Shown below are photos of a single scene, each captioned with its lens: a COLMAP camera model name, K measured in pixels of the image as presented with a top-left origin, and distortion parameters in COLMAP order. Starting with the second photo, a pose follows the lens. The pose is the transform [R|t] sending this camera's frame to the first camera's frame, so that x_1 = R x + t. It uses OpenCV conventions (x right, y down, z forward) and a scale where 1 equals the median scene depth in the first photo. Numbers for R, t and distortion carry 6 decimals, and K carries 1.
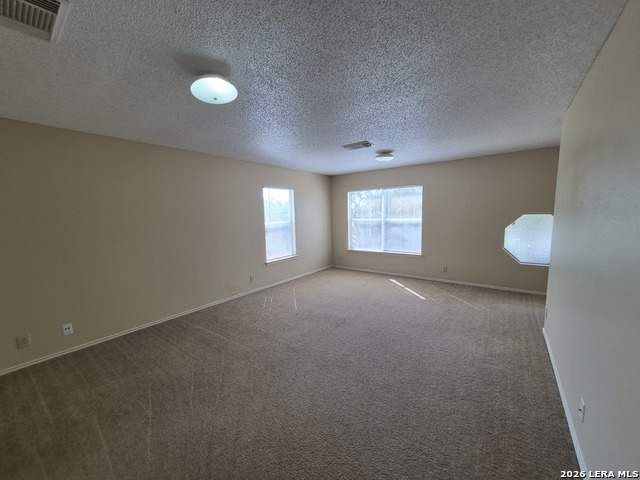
lens RADIAL K [[251.0, 0, 316.9], [0, 251.0, 243.8], [0, 0, 1]] dist [0.002621, -0.000073]
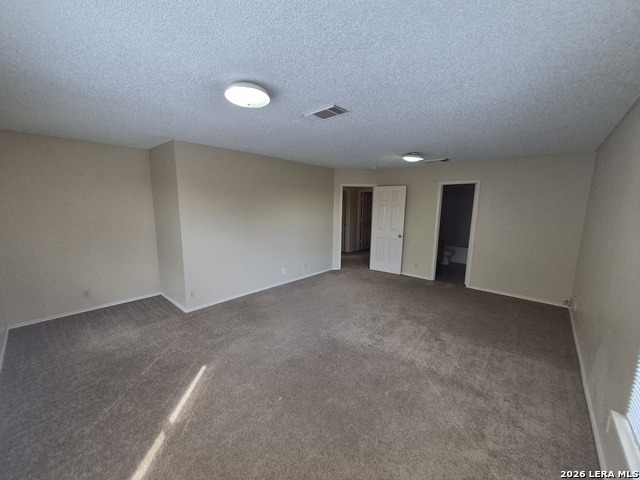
lens RADIAL K [[251.3, 0, 316.1], [0, 251.3, 243.6], [0, 0, 1]] dist [0.005544, -0.000035]
pose [[-0.996594, 0.009786, 0.081877, 0.099087], [0.031195, 0.963881, 0.264500, -0.170539], [-0.076331, 0.266154, -0.960904, 1.231521]]
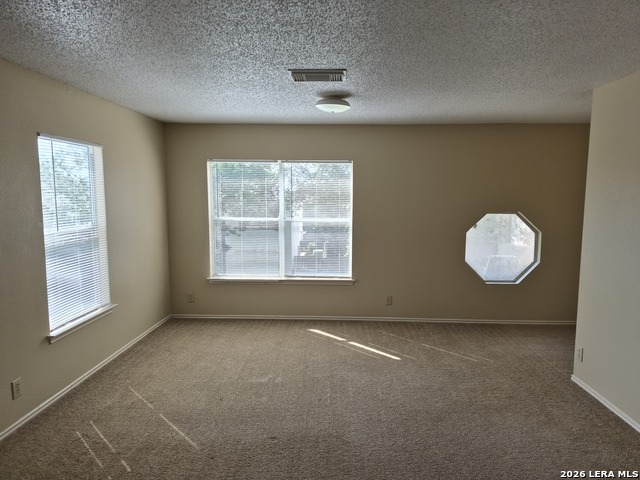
lens RADIAL K [[439.6, 0, 323.0], [0, 439.6, 242.5], [0, 0, 1]] dist [0.009176, -0.002383]
pose [[0.813470, -0.032864, 0.580678, -0.246777], [0.045095, 0.998961, -0.006637, -0.042079], [-0.579856, 0.031584, 0.814107, 0.222697]]
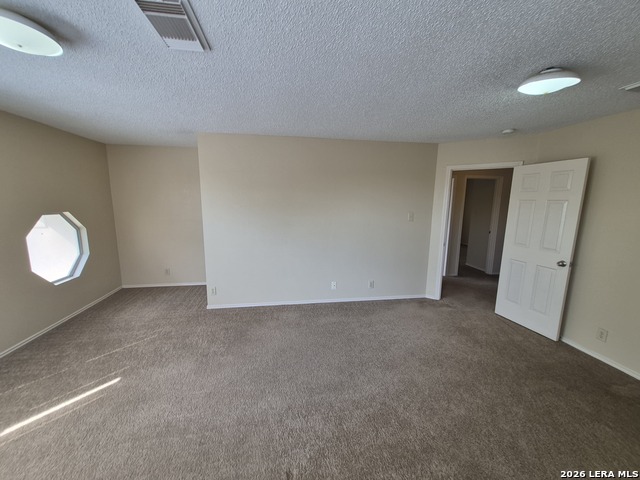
lens RADIAL K [[256.2, 0, 308.8], [0, 256.2, 238.3], [0, 0, 1]] dist [0.004155, 0.000161]
pose [[-0.720815, -0.079383, 0.688566, -0.167074], [0.094283, 0.972957, 0.210868, -0.117280], [-0.686685, 0.216917, -0.693838, 0.869495]]
